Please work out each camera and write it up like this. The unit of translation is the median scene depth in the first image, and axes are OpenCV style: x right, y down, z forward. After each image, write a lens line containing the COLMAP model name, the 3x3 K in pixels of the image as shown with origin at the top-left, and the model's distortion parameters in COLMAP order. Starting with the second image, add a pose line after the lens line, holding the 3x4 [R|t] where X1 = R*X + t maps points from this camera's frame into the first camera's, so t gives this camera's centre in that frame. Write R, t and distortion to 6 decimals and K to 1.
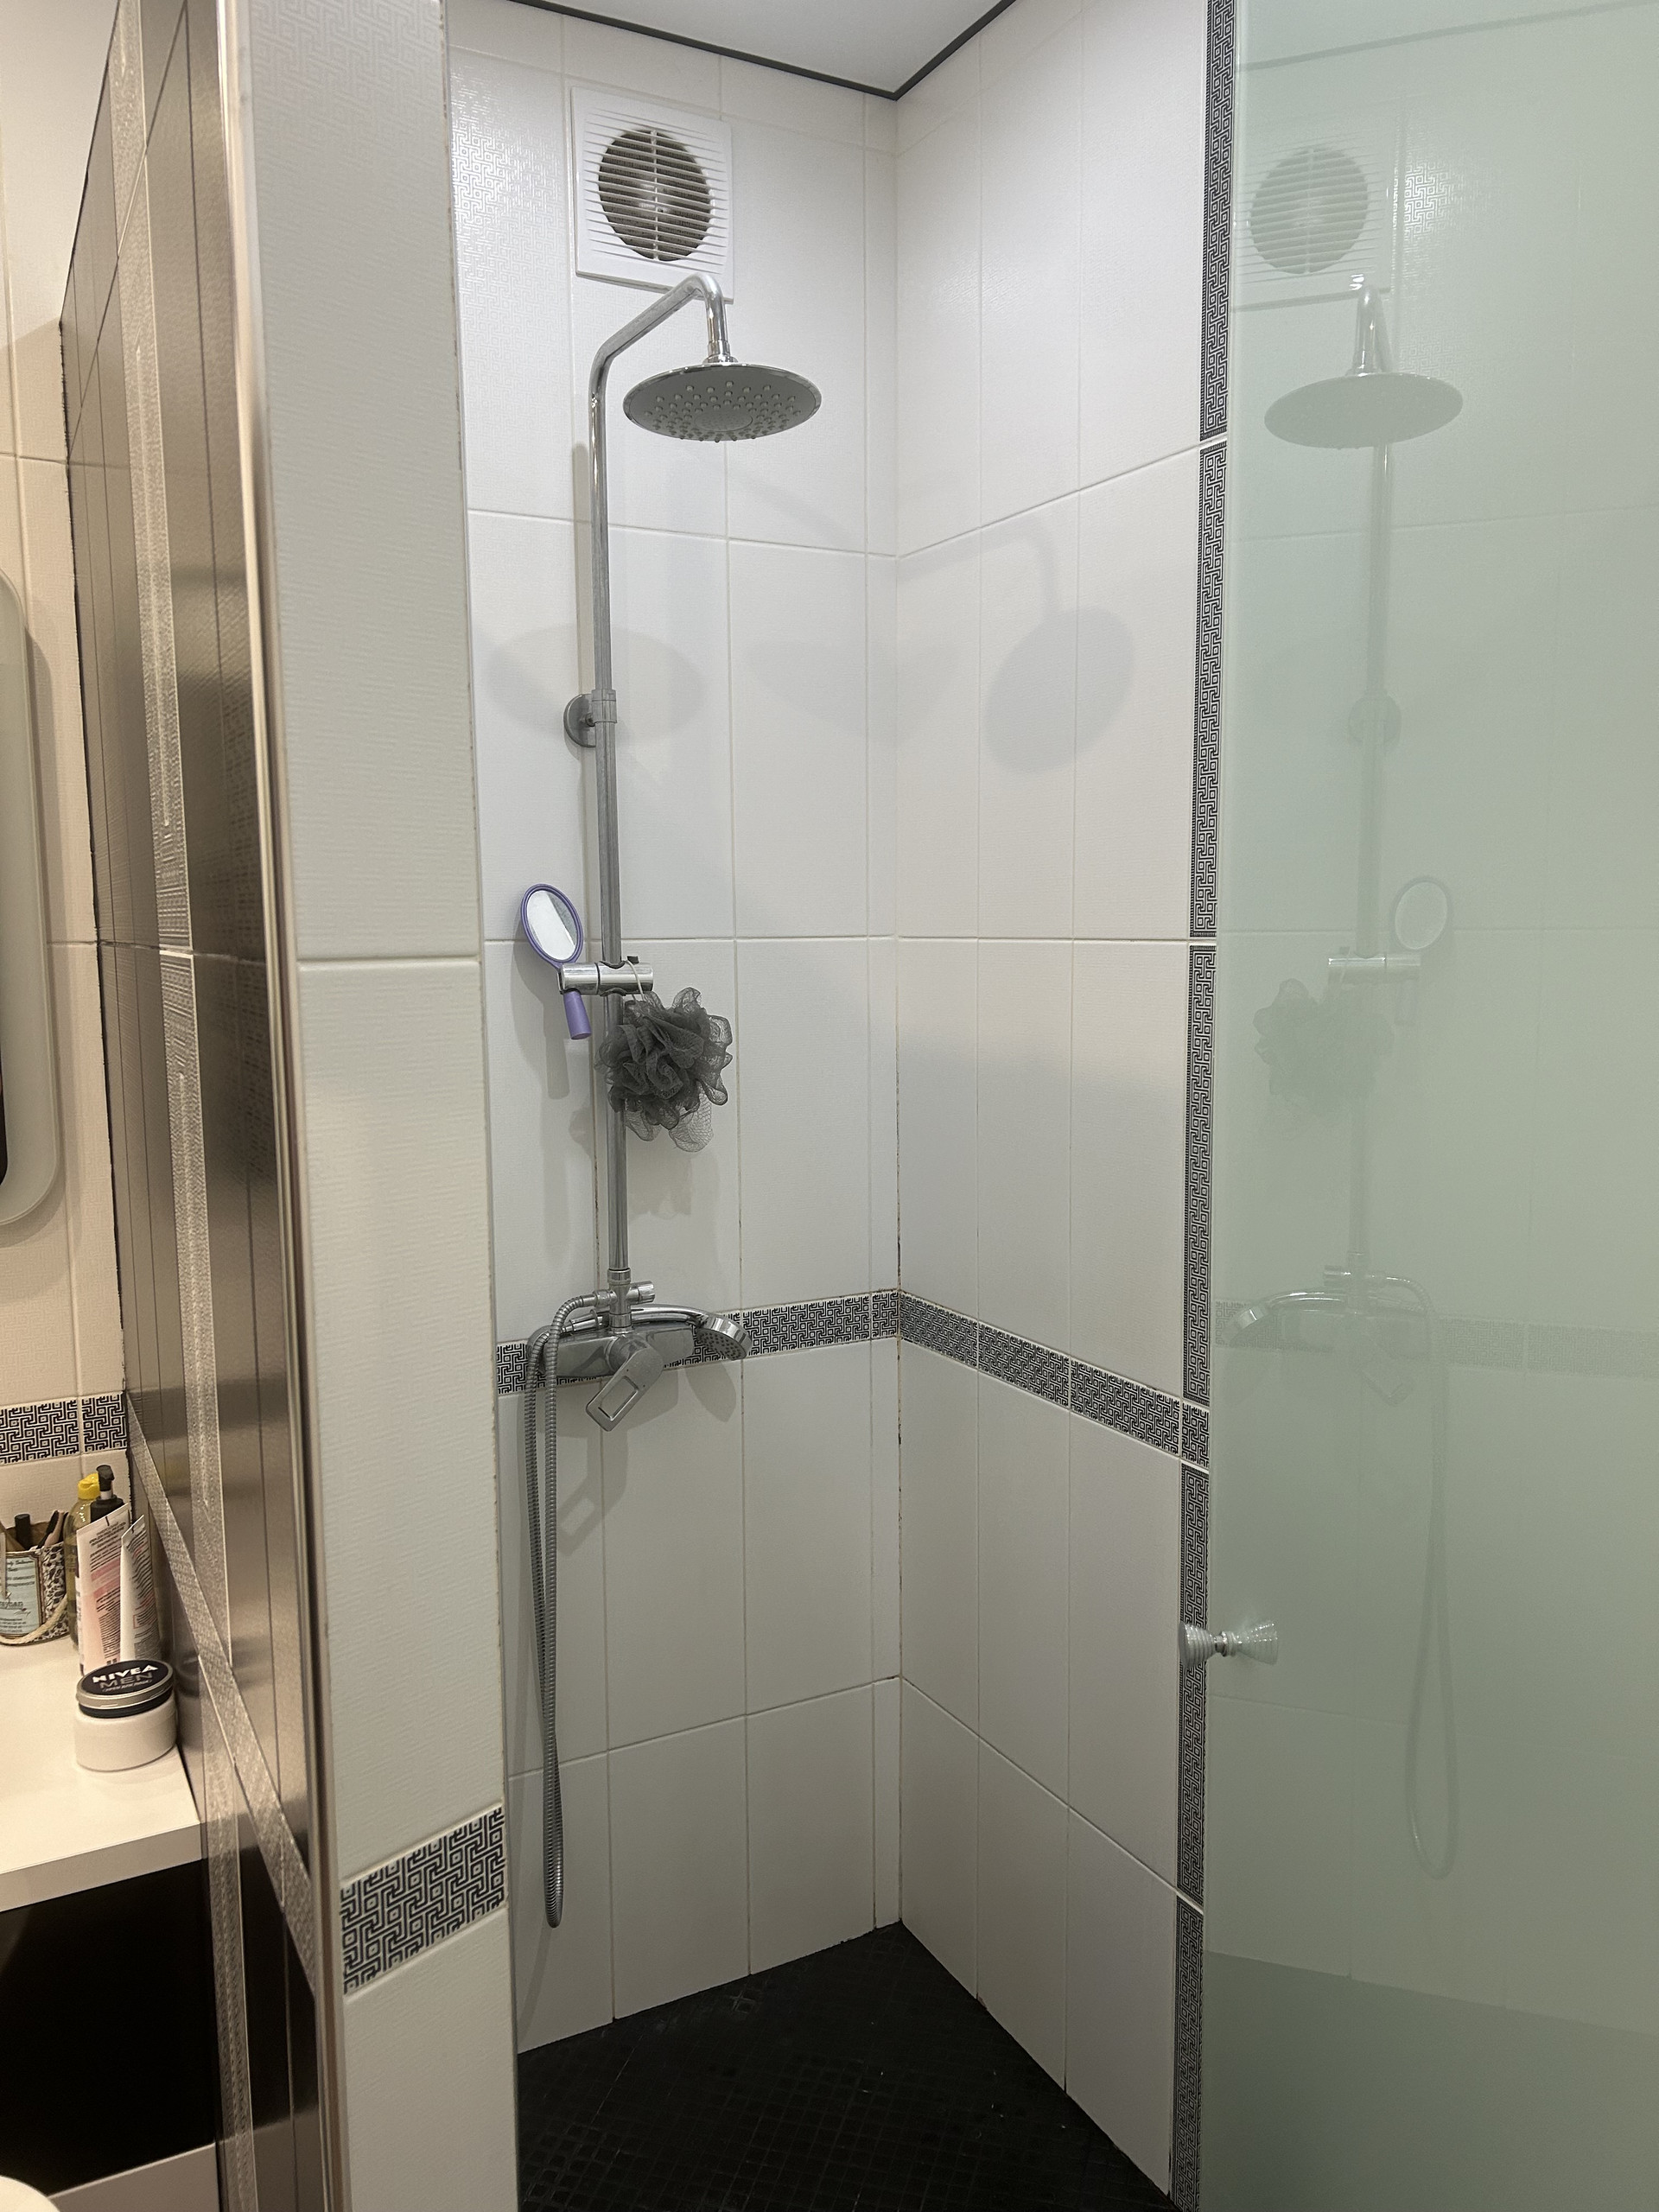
lens RADIAL K [[1656.0, 0, 826.0], [0, 1656.0, 1115.9], [0, 0, 1]] dist [0.008030, -0.002474]
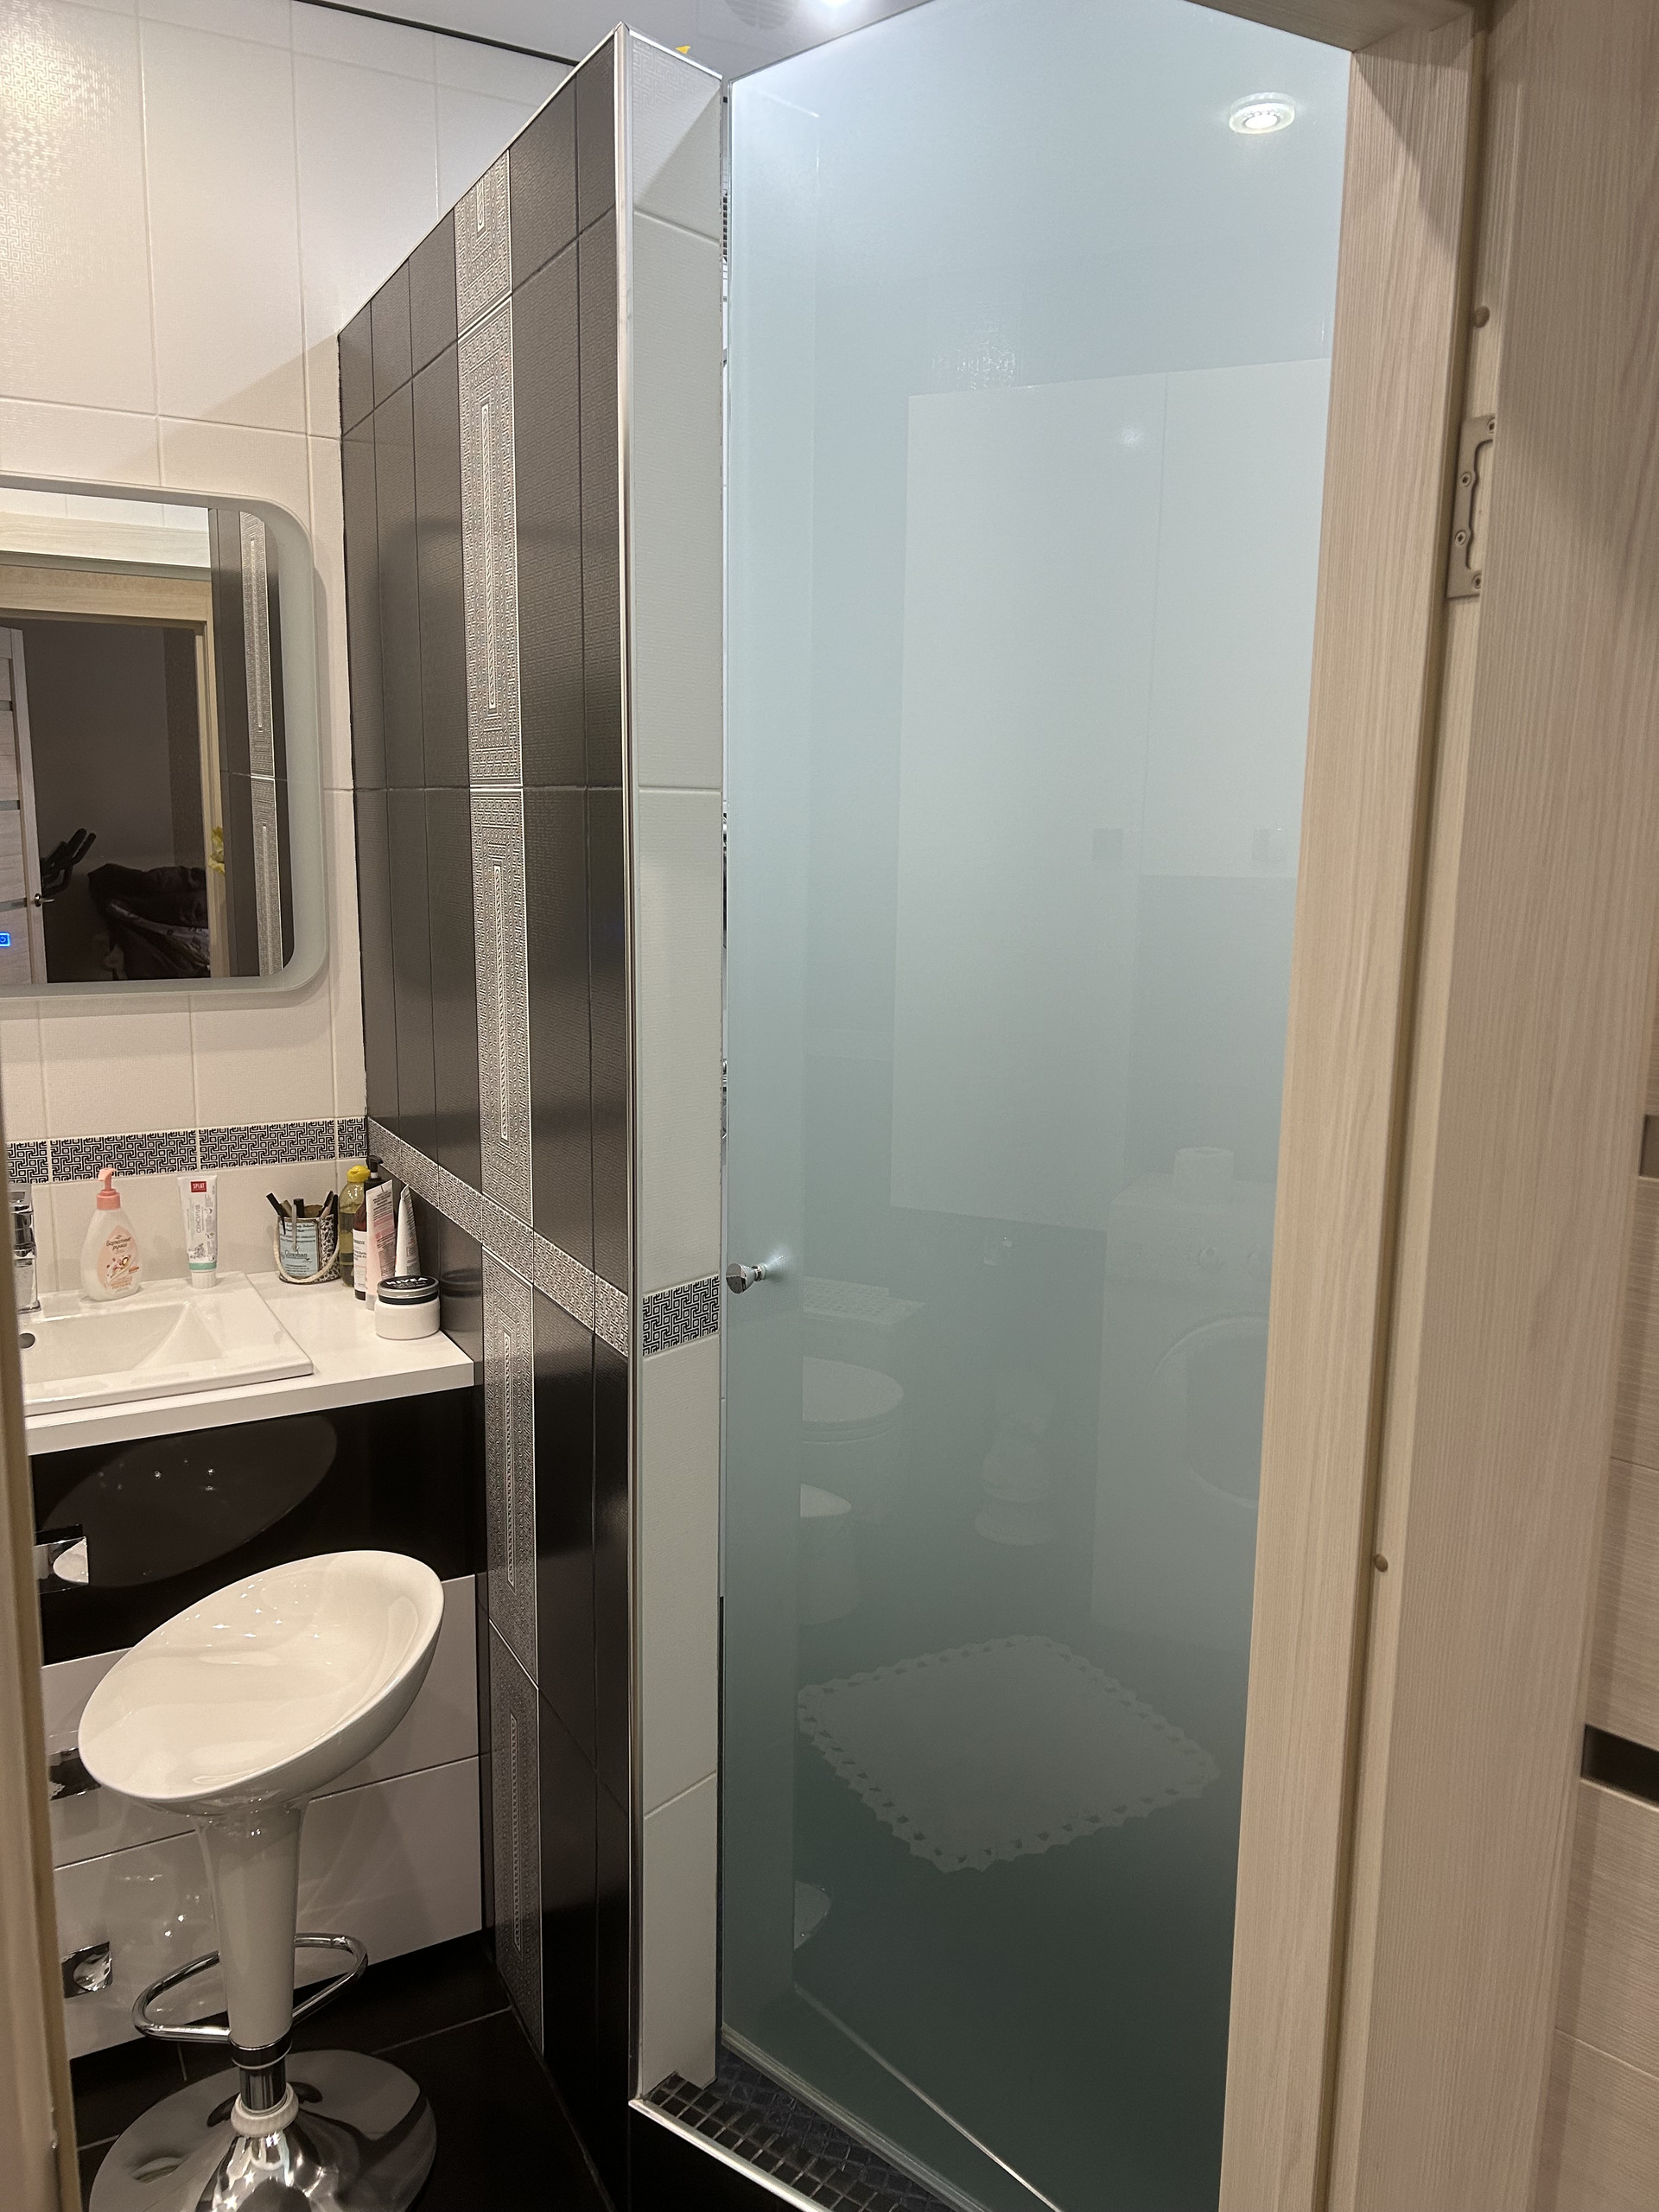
lens RADIAL K [[1656.0, 0, 828.6], [0, 1656.0, 1123.3], [0, 0, 1]] dist [0.008030, -0.002474]
pose [[0.999444, 0.024055, 0.023086, -0.069711], [-0.025454, 0.997731, 0.062331, 0.079869], [-0.021535, -0.062884, 0.997788, -0.429501]]
